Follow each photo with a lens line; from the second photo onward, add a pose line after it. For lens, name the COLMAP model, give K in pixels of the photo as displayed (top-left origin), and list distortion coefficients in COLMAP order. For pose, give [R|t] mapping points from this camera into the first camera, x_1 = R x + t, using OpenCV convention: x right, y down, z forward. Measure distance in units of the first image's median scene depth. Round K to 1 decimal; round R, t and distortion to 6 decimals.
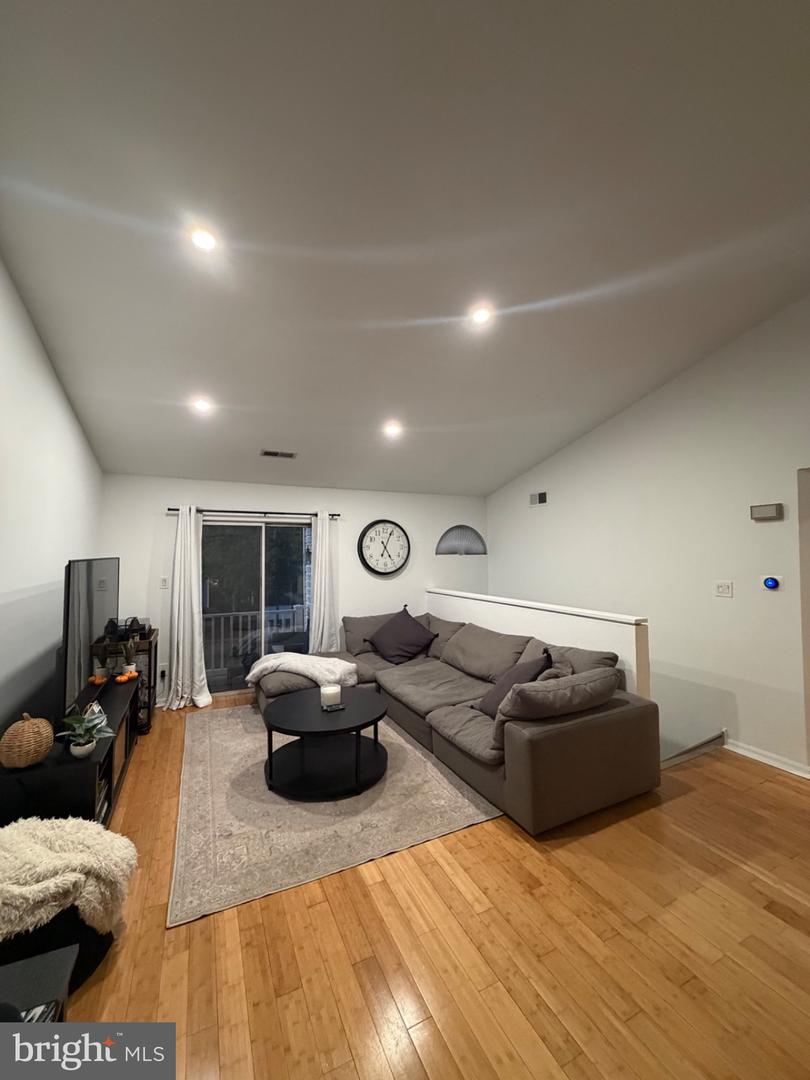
lens RADIAL K [[432.2, 0, 402.9], [0, 432.2, 540.3], [0, 0, 1]] dist [-0.003370, 0.000196]
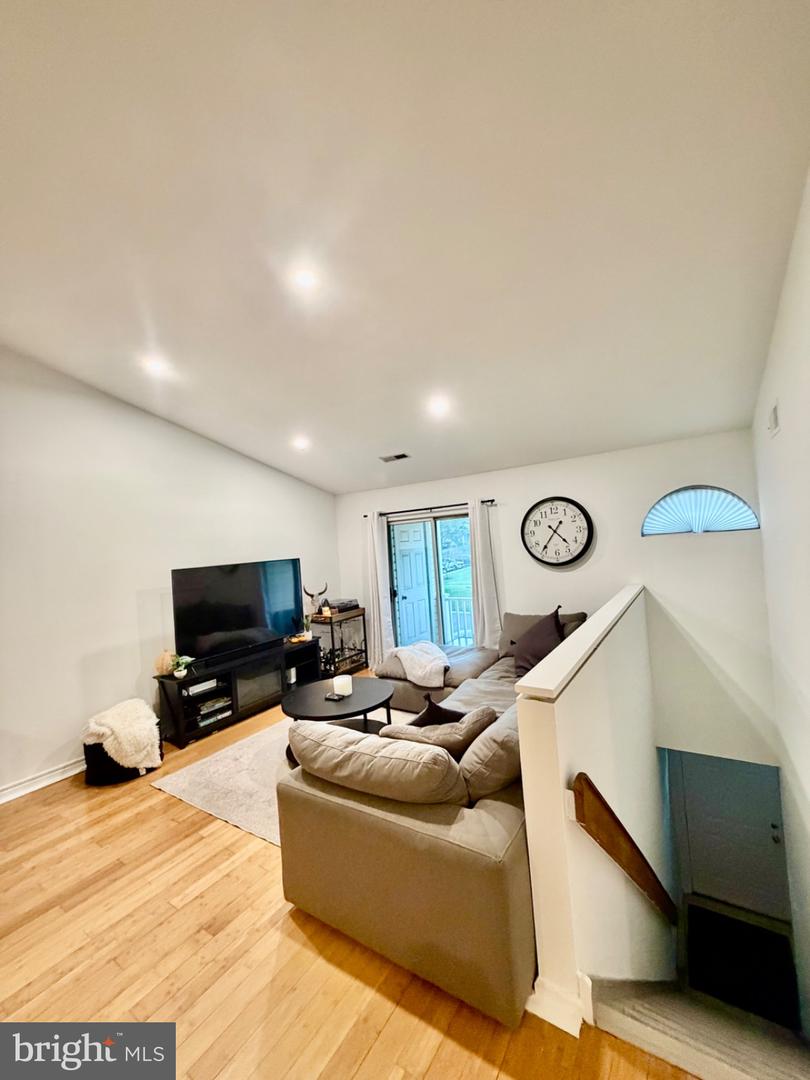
lens RADIAL K [[432.2, 0, 410.5], [0, 432.2, 540.6], [0, 0, 1]] dist [-0.003370, 0.000196]
pose [[0.514646, -0.038194, -0.856552, 1.178611], [0.092009, 0.995699, 0.010884, -0.001258], [0.852452, -0.084412, 0.515946, 0.836700]]
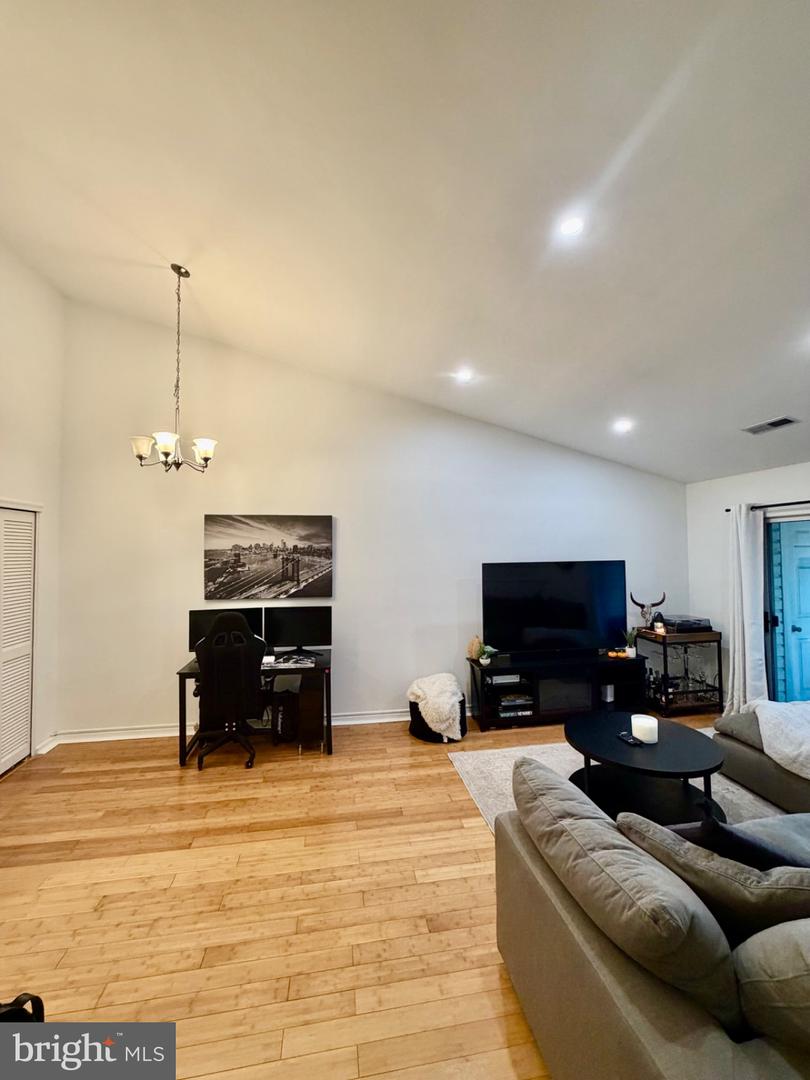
lens RADIAL K [[432.2, 0, 402.9], [0, 432.2, 541.9], [0, 0, 1]] dist [-0.003370, 0.000196]
pose [[-0.284653, -0.014016, -0.958528, 1.081548], [0.040221, 0.998838, -0.026550, -0.010412], [0.957787, -0.046111, -0.283758, 1.090191]]
